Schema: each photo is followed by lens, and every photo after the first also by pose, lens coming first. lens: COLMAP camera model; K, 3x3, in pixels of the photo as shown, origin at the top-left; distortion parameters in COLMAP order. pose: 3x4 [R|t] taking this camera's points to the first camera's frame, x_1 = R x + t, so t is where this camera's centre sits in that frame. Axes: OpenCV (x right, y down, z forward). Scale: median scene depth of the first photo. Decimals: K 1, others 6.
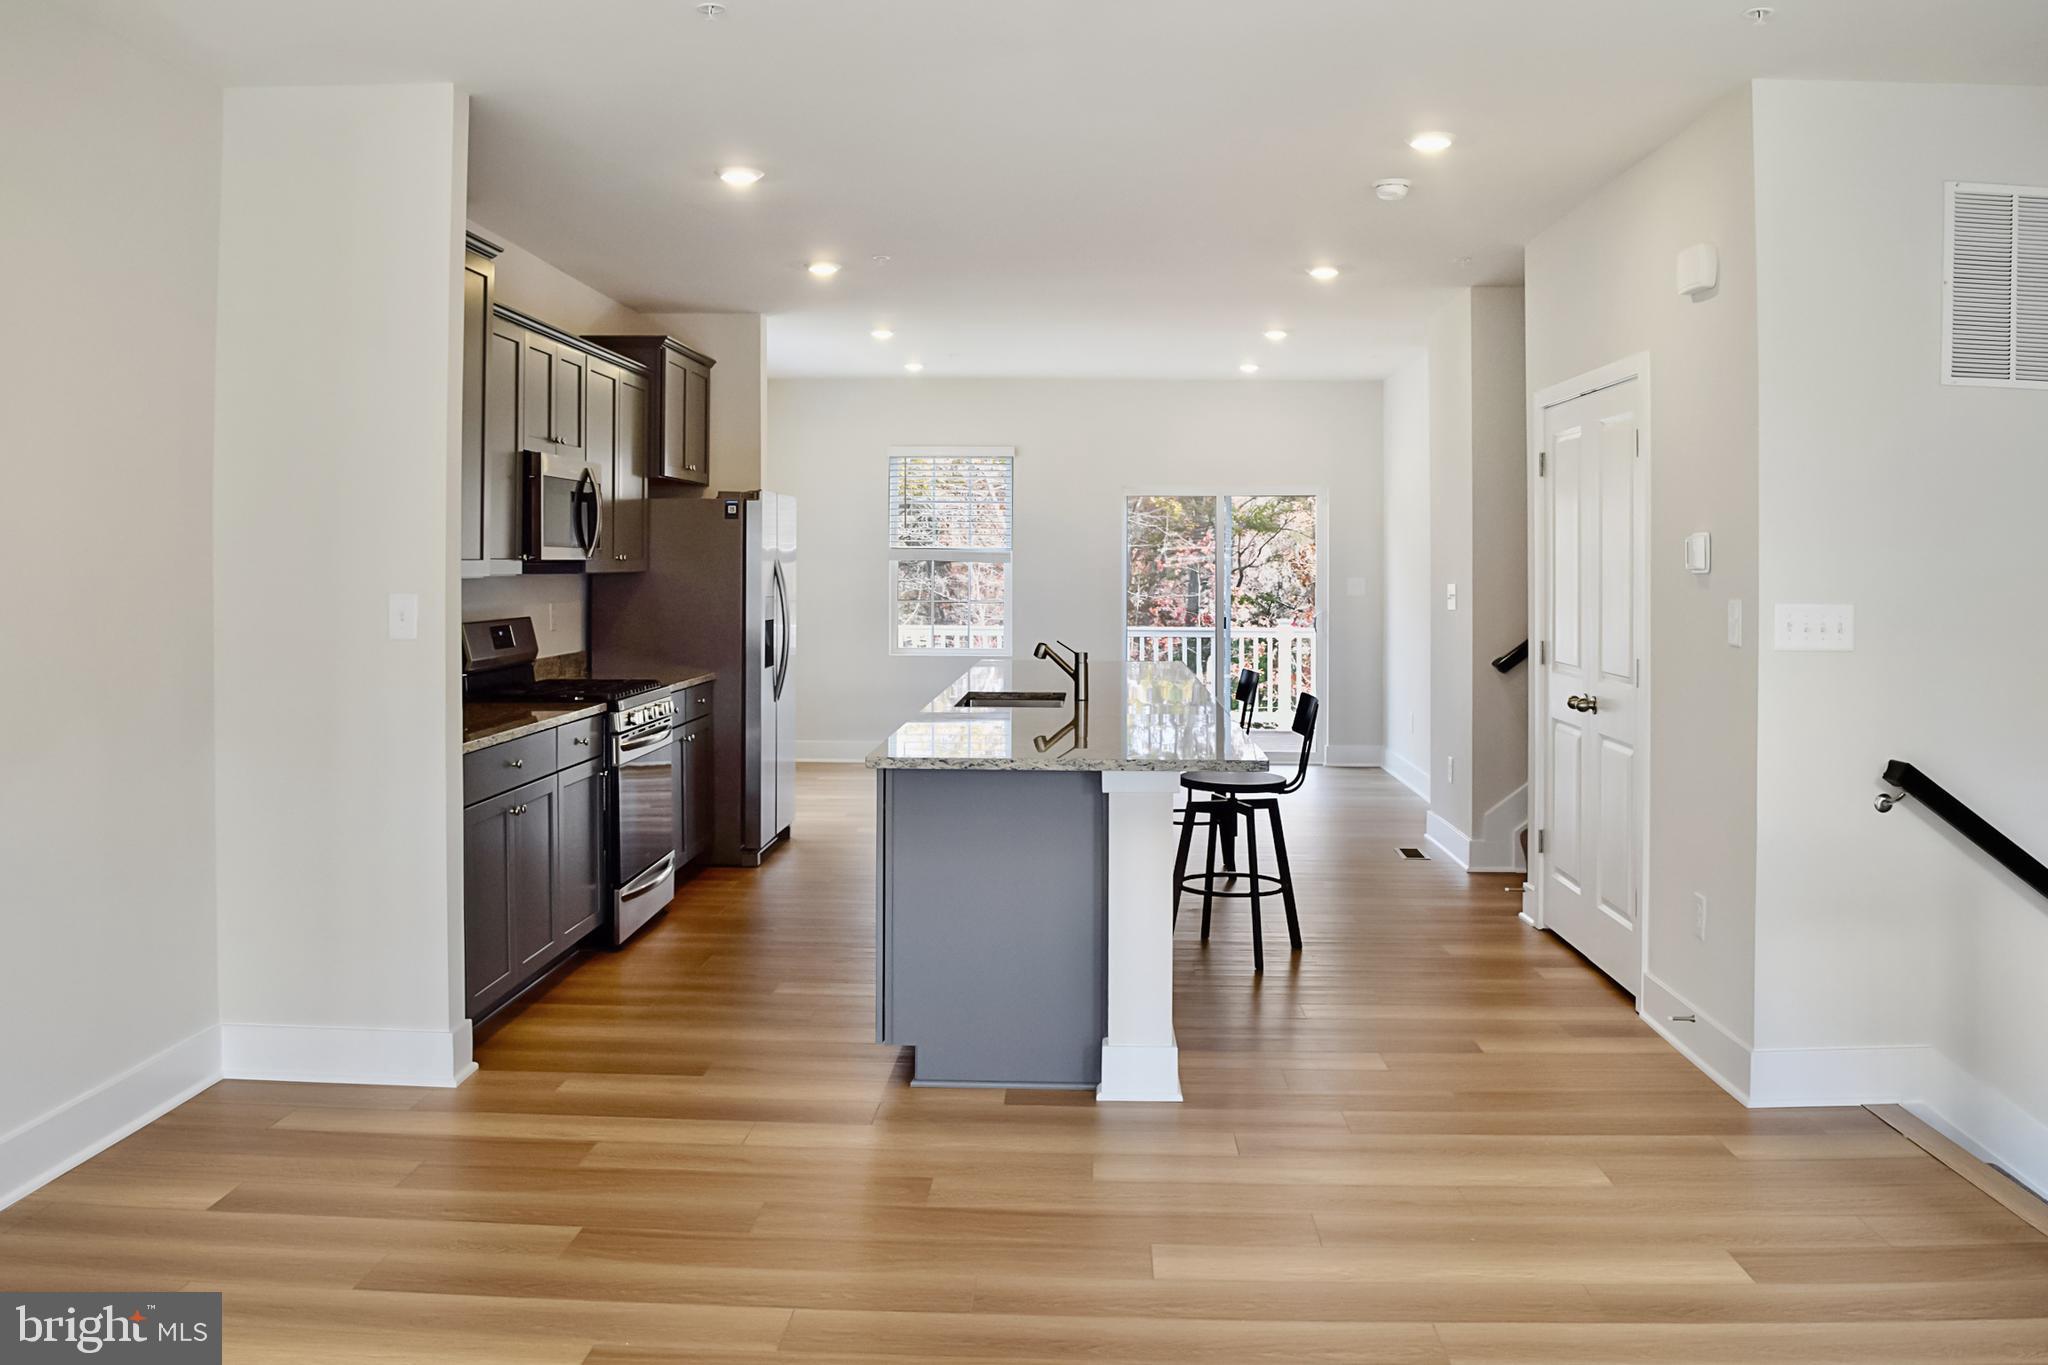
lens RADIAL K [[1679.7, 0, 1024.0], [0, 1679.7, 682.5], [0, 0, 1]] dist [-0.077669, 0.006397]
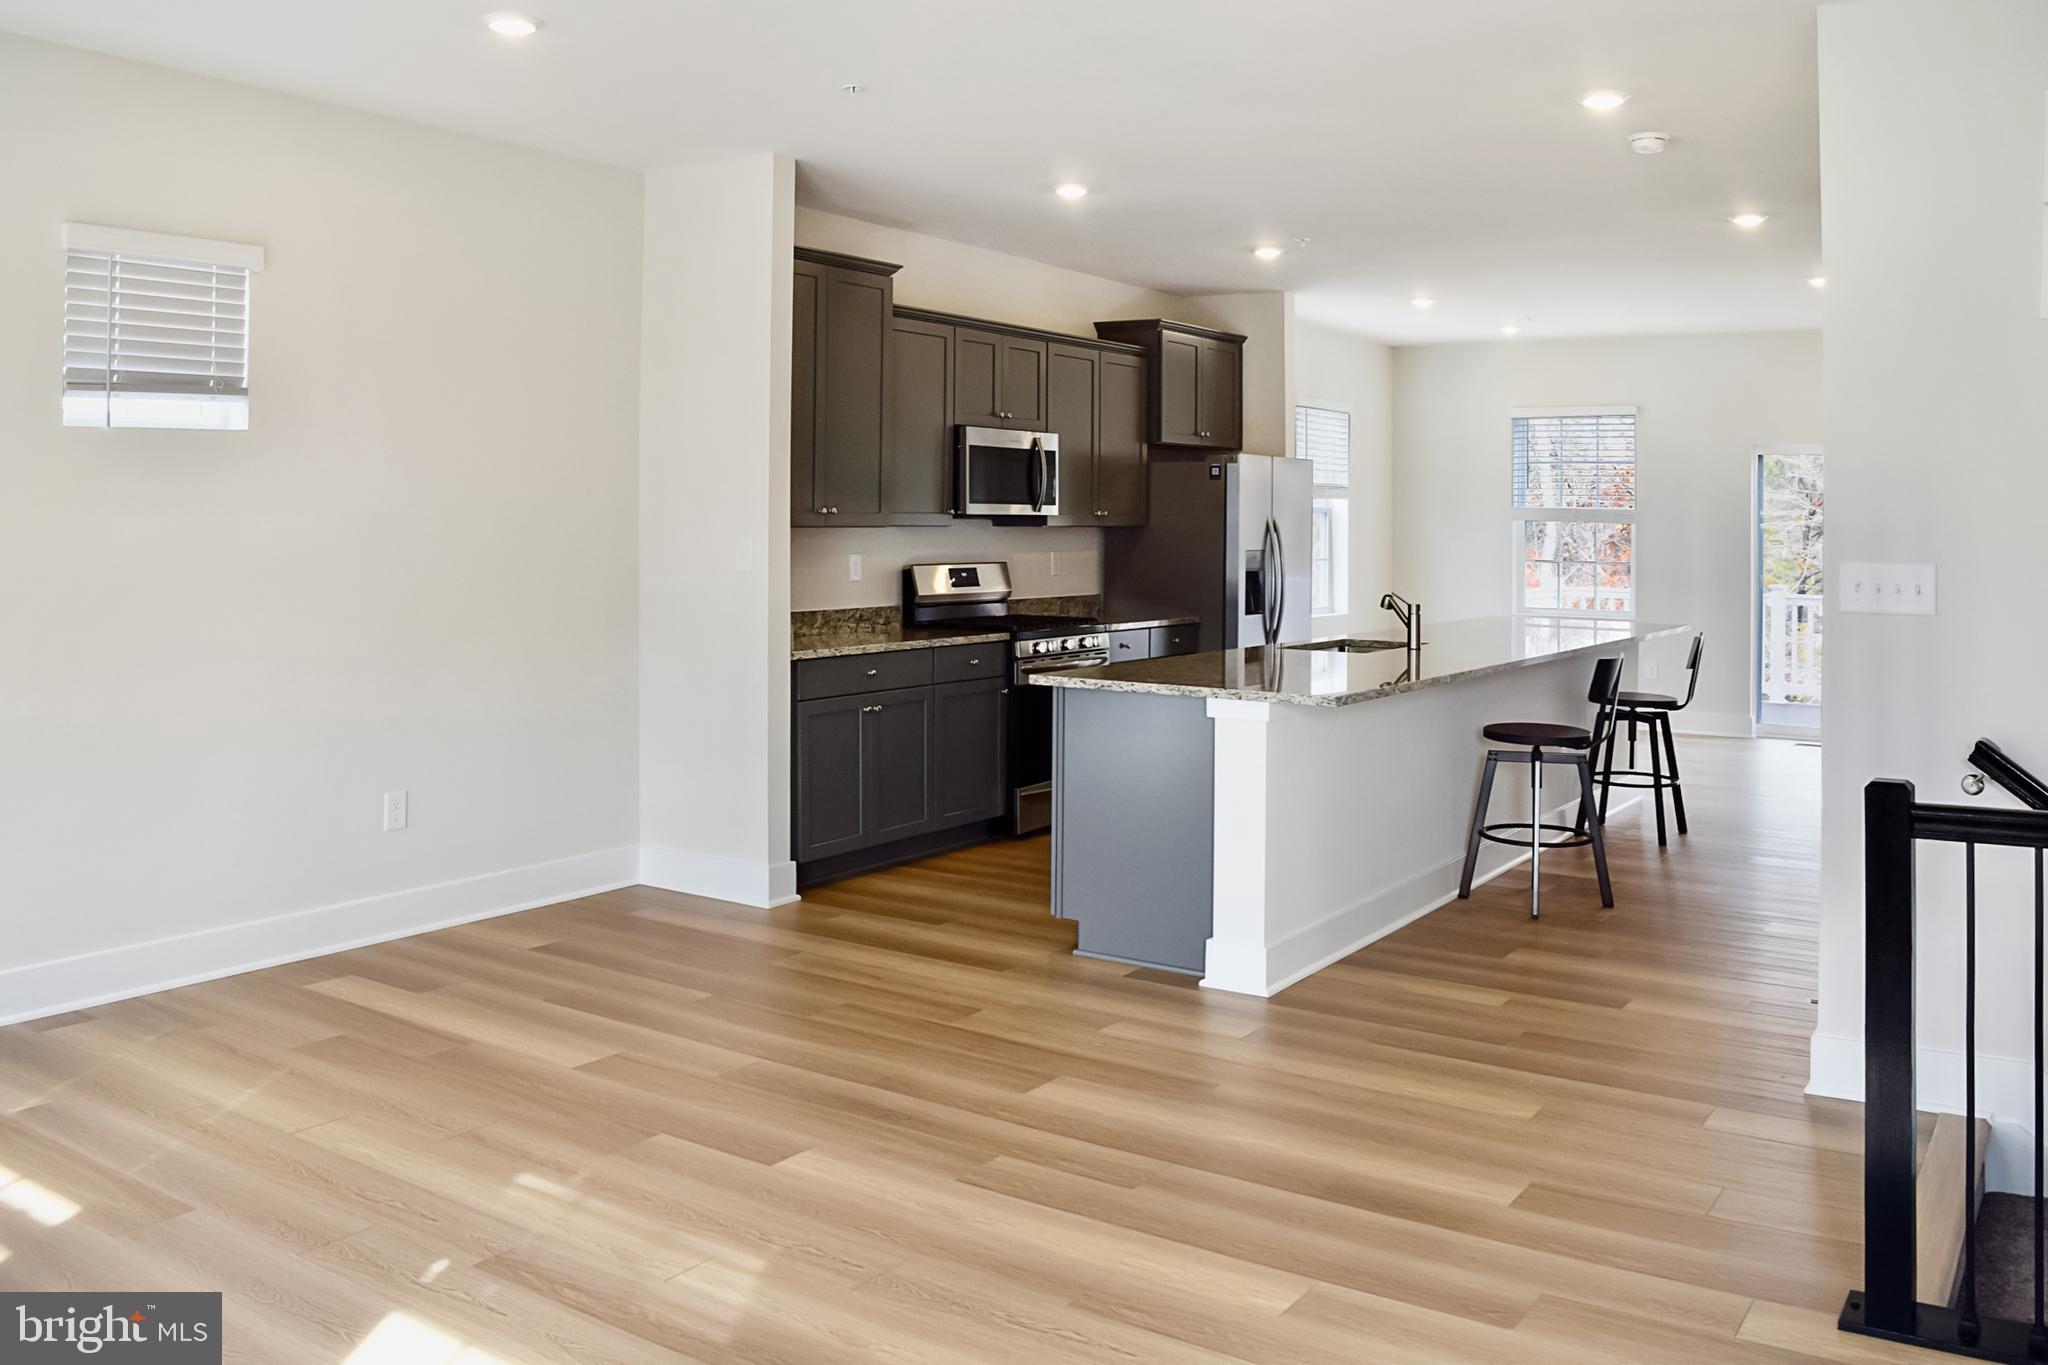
lens RADIAL K [[1679.7, 0, 1024.0], [0, 1679.7, 682.5], [0, 0, 1]] dist [-0.077669, 0.006397]
pose [[0.852108, 0.053662, -0.520608, 0.392179], [-0.042055, 0.998533, 0.034092, 0.006125], [0.521674, -0.007156, 0.853115, -0.030895]]
